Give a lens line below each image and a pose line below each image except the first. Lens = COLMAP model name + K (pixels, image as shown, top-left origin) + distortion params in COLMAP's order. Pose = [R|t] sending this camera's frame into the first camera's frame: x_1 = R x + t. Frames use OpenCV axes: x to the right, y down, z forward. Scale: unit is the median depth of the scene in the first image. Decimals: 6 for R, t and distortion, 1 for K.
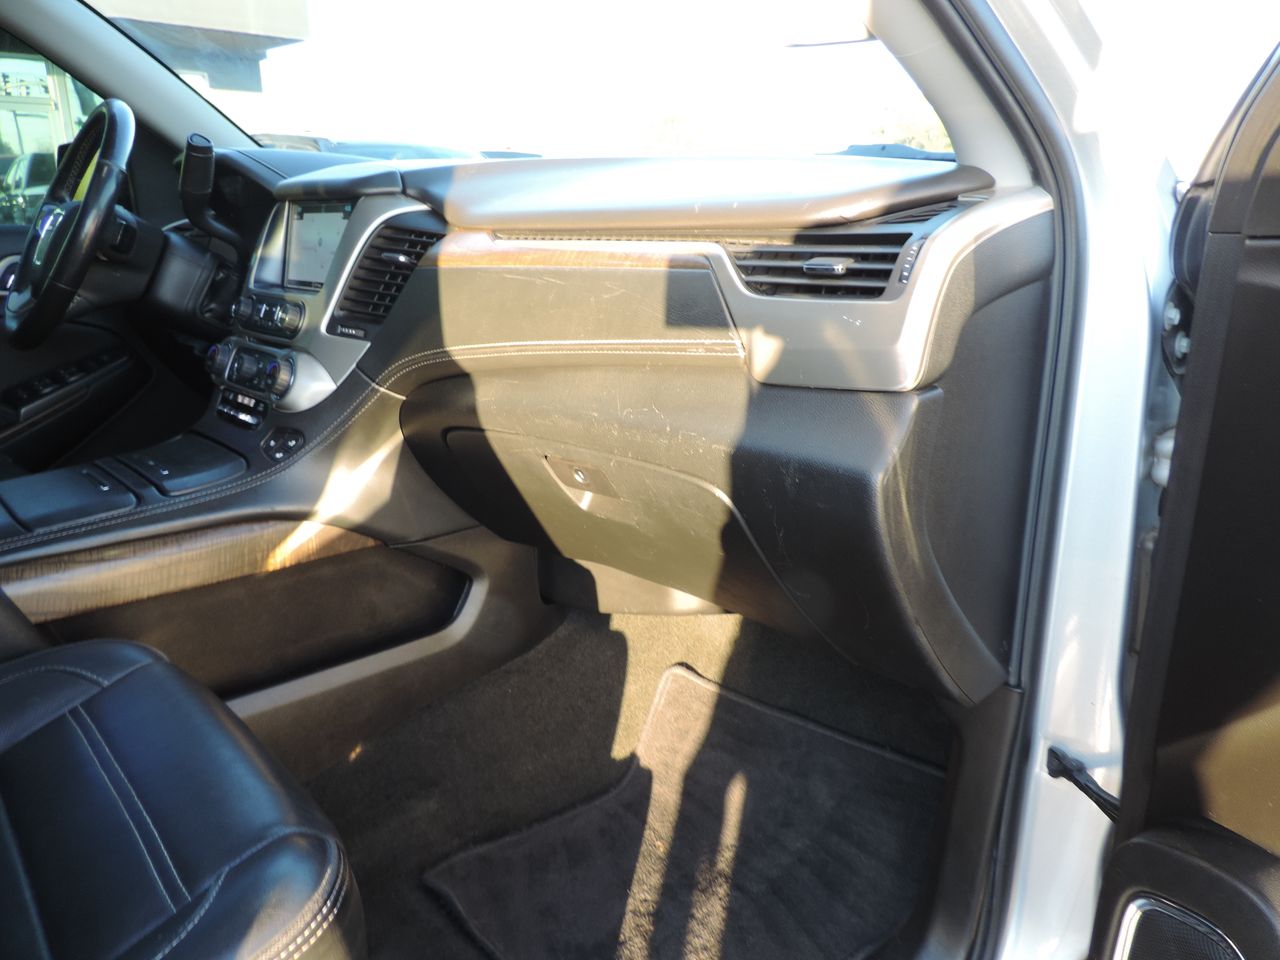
lens RADIAL K [[912.9, 0, 639.0], [0, 912.9, 487.0], [0, 0, 1]] dist [-0.010042, -0.003345]
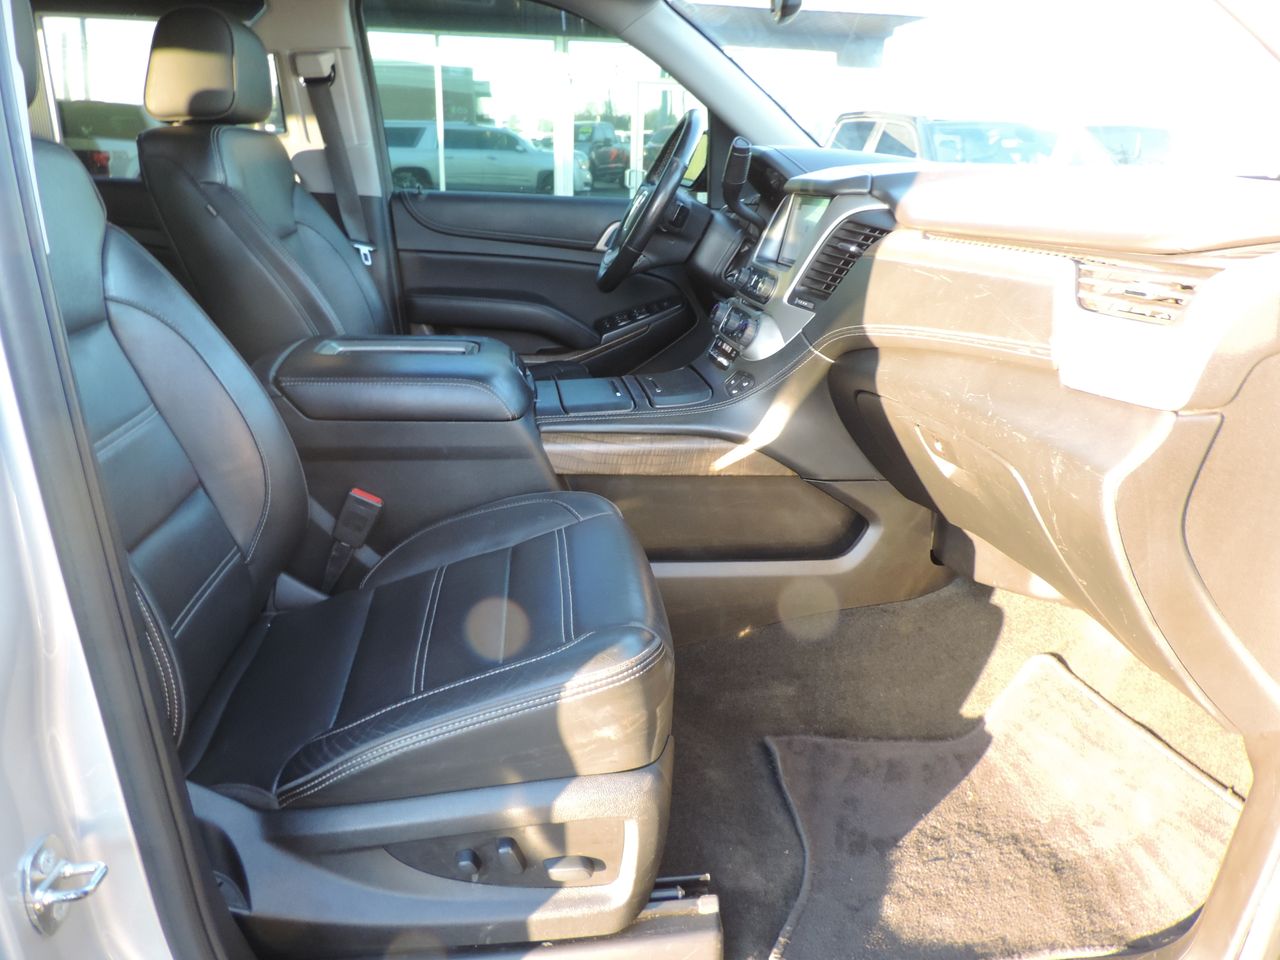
lens RADIAL K [[917.8, 0, 640.0], [0, 917.8, 480.0], [0, 0, 1]] dist [0.005121, -0.053861]
pose [[0.815419, 0.205271, -0.541253, 0.228225], [-0.193062, 0.977918, 0.080021, 0.009409], [0.545727, 0.039245, 0.837043, -0.168003]]
